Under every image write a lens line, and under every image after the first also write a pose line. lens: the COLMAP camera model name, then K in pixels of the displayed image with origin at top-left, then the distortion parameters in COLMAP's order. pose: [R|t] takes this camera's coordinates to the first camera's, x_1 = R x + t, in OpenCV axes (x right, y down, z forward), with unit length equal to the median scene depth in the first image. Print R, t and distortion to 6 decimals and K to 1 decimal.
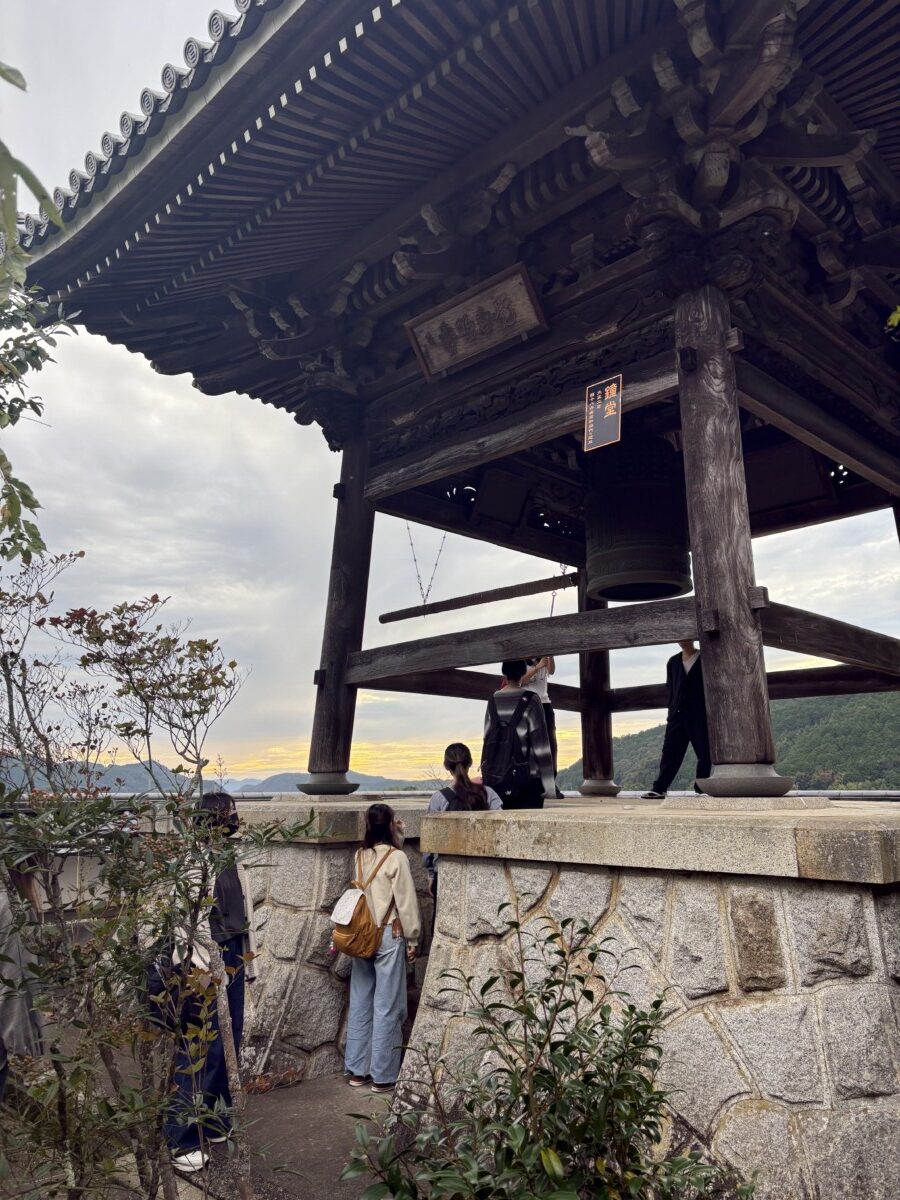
lens RADIAL K [[894.4, 0, 447.9], [0, 894.4, 595.0], [0, 0, 1]] dist [0.047295, -0.032616]
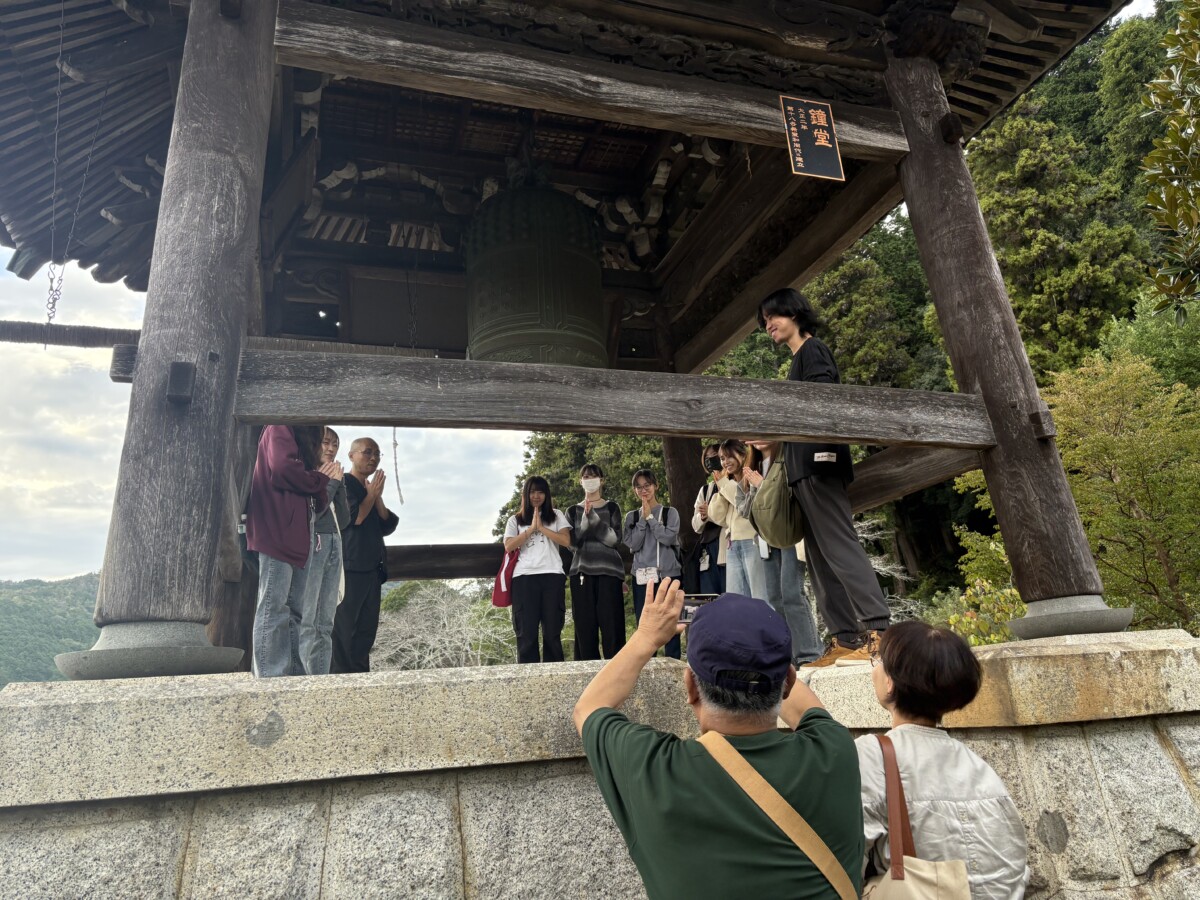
lens RADIAL K [[894.4, 0, 595.3], [0, 894.4, 455.7], [0, 0, 1]] dist [0.047295, -0.032616]
pose [[0.426901, 0.218894, 0.877406, -0.508696], [-0.126544, 0.975175, -0.181715, 0.216290], [-0.895400, -0.033456, 0.444003, 0.823334]]
